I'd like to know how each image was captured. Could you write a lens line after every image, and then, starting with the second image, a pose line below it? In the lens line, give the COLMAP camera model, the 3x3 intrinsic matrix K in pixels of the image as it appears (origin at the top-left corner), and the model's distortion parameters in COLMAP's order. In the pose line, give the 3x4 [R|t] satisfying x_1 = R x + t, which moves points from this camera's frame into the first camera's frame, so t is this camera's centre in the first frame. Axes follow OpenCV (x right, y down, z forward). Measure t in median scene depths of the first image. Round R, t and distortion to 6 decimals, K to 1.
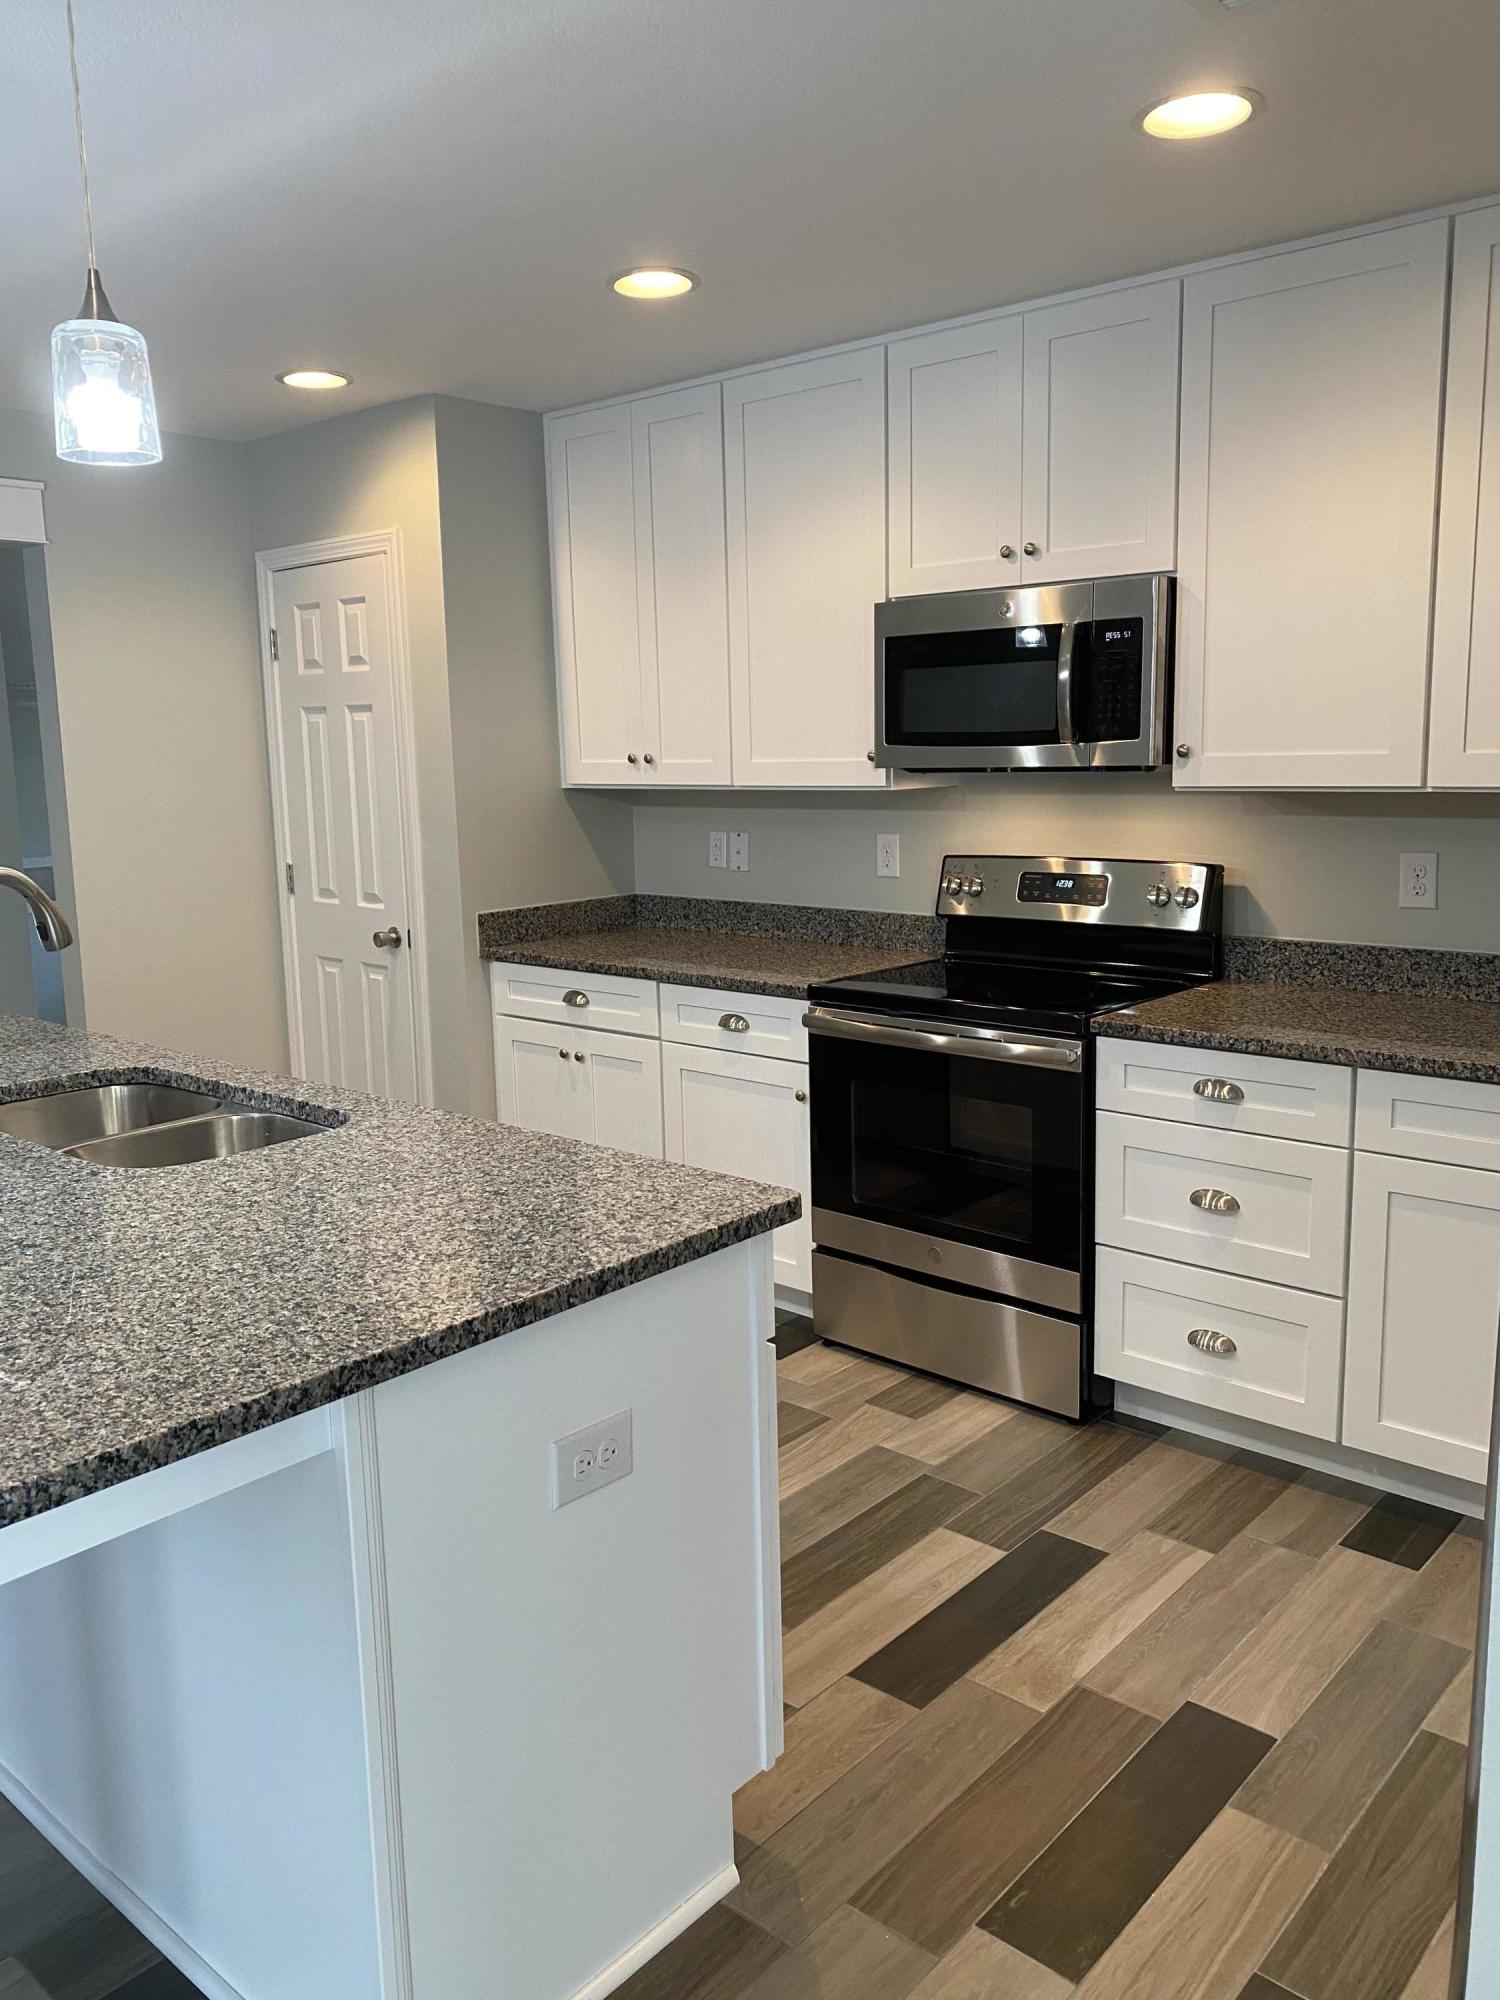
lens RADIAL K [[1537.8, 0, 750.0], [0, 1537.8, 1000.0], [0, 0, 1]] dist [-0.011366, -0.004705]
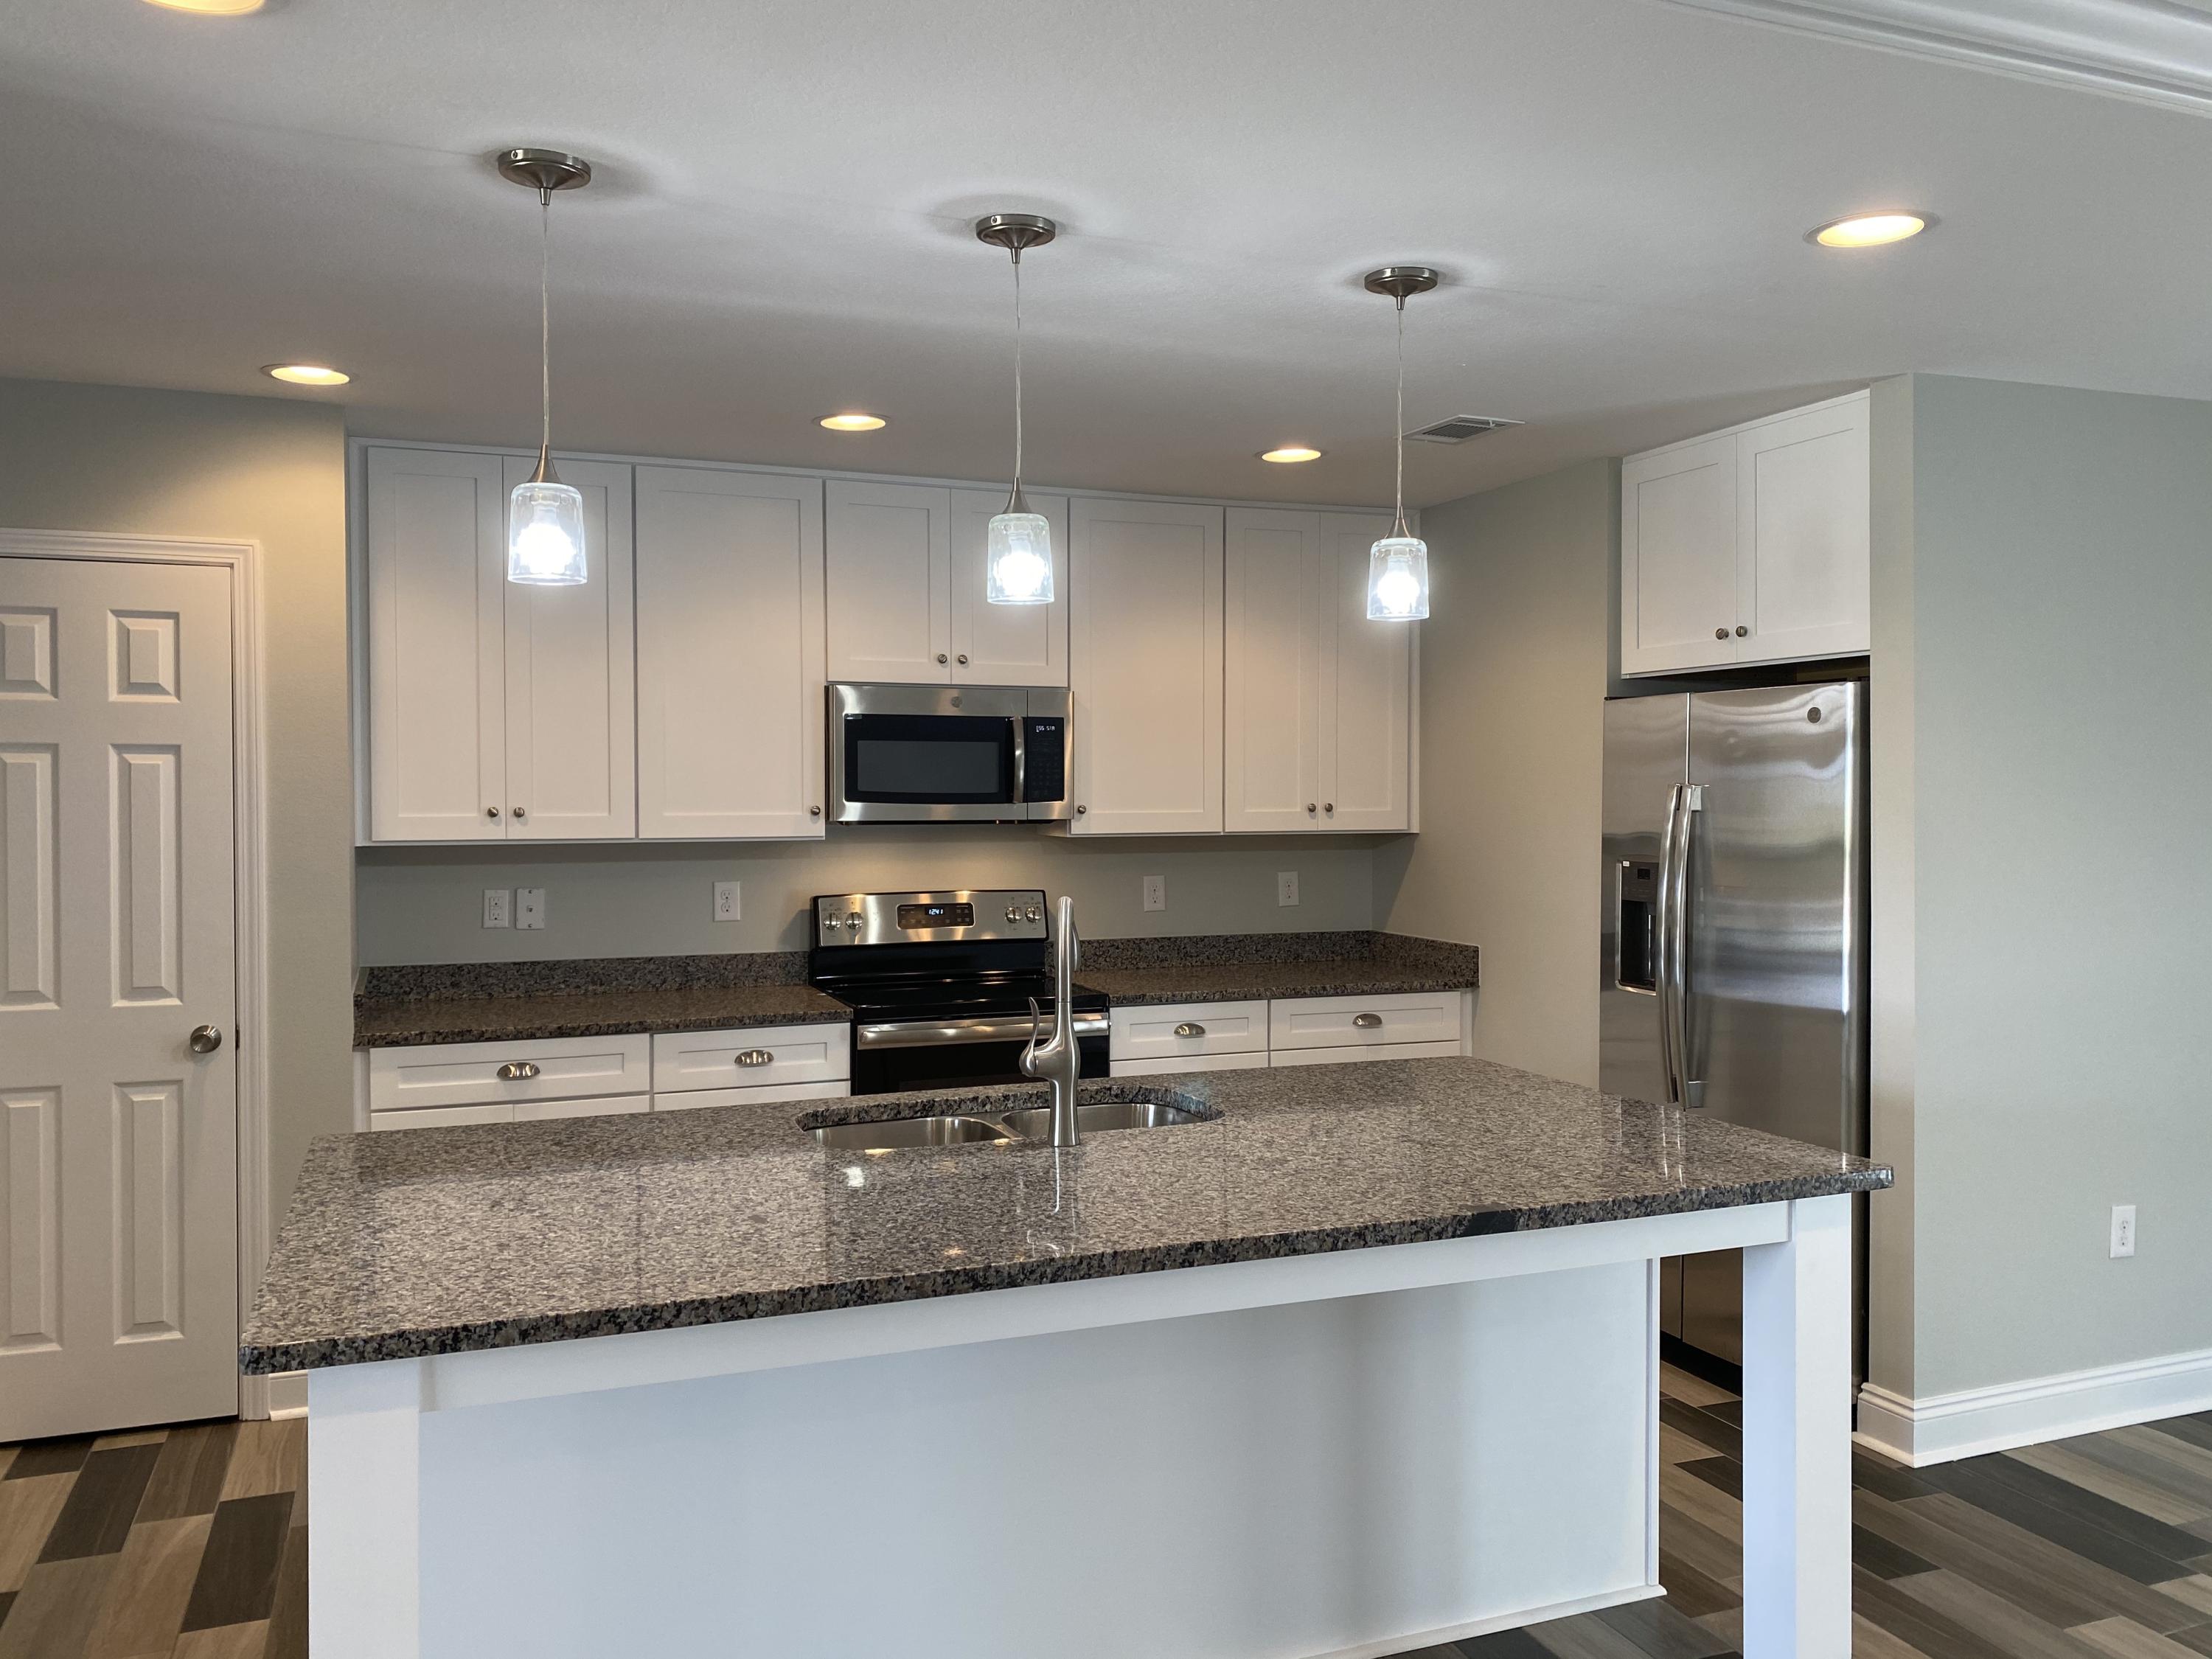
lens RADIAL K [[1634.4, 0, 1106.0], [0, 1634.4, 829.5], [0, 0, 1]] dist [-0.001476, 0.000020]
pose [[0.444013, -0.000236, 0.896020, -0.941999], [0.141414, 0.987486, -0.069816, -0.028784], [-0.884791, 0.157709, 0.438490, 0.267584]]
